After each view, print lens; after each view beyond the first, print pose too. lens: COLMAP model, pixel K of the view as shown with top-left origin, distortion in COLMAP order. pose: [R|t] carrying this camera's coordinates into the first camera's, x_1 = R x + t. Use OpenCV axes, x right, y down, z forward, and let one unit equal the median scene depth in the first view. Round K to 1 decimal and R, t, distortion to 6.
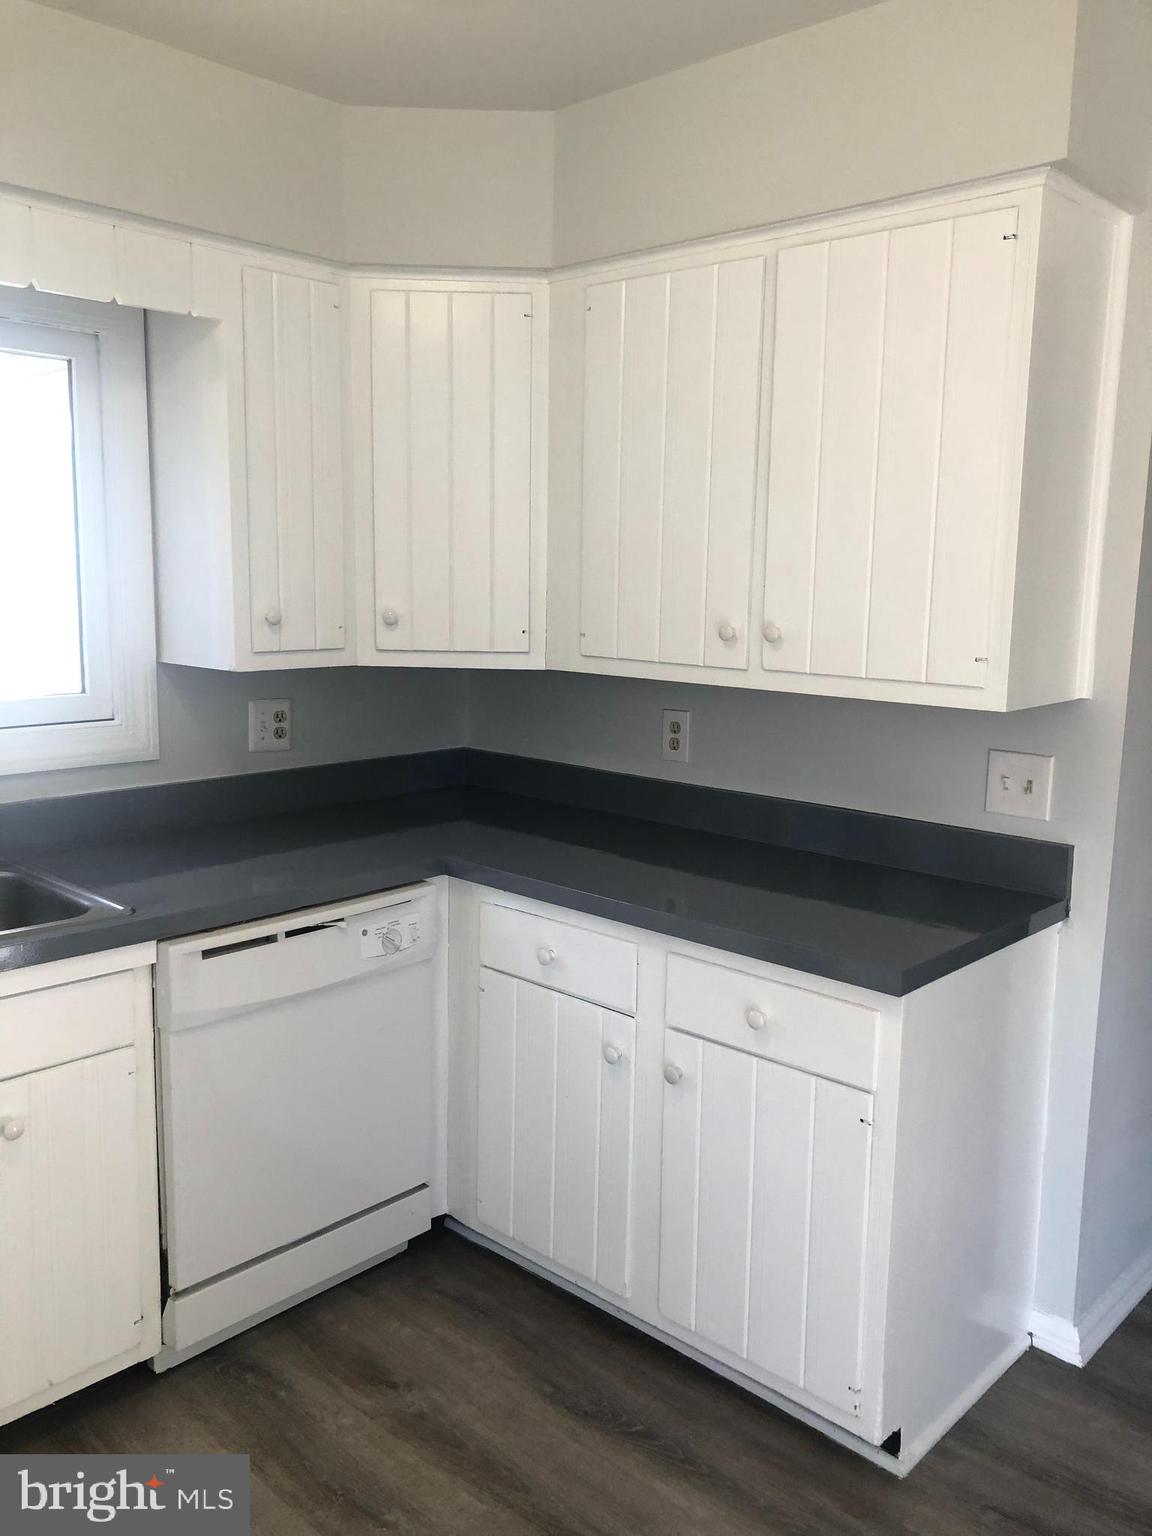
lens RADIAL K [[1258.5, 0, 574.7], [0, 1258.5, 754.5], [0, 0, 1]] dist [0.003762, 0.004195]
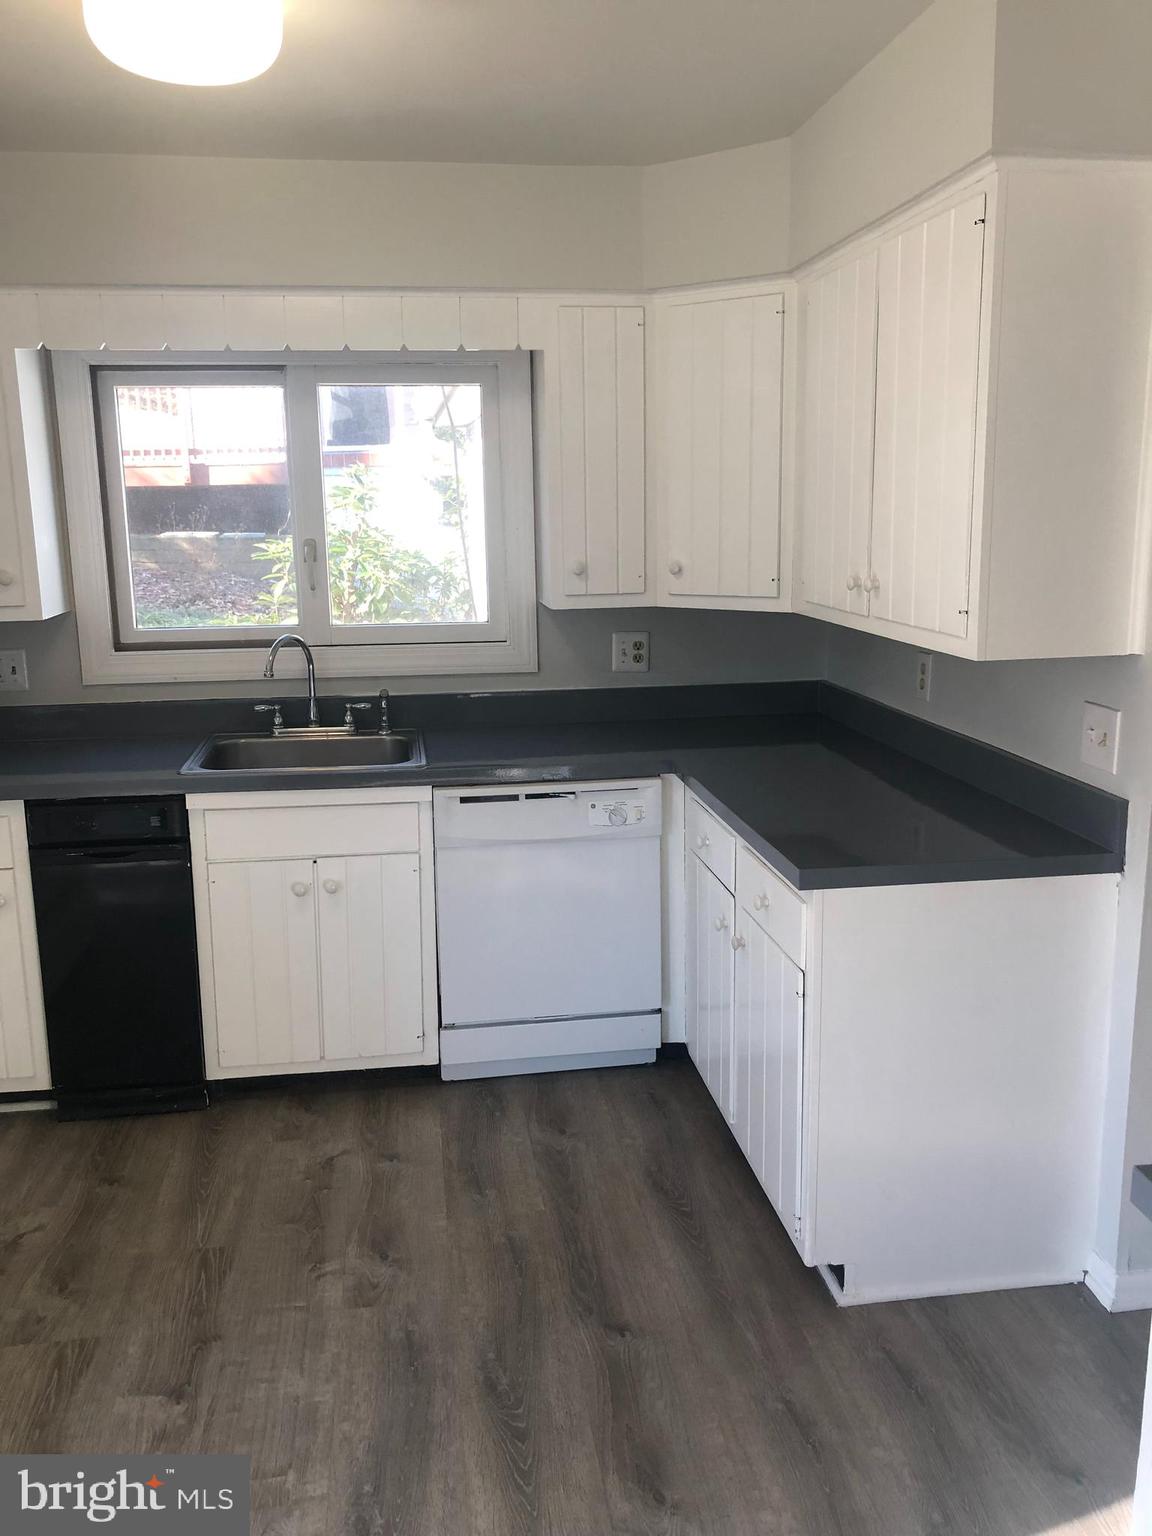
lens RADIAL K [[1243.9, 0, 576.0], [0, 1243.9, 768.0], [0, 0, 1]] dist [0.003228, -0.095030]
pose [[0.782257, 0.102833, -0.614410, 0.617578], [-0.070920, 0.994570, 0.076165, 0.002369], [0.618906, -0.016006, 0.785302, -0.044146]]
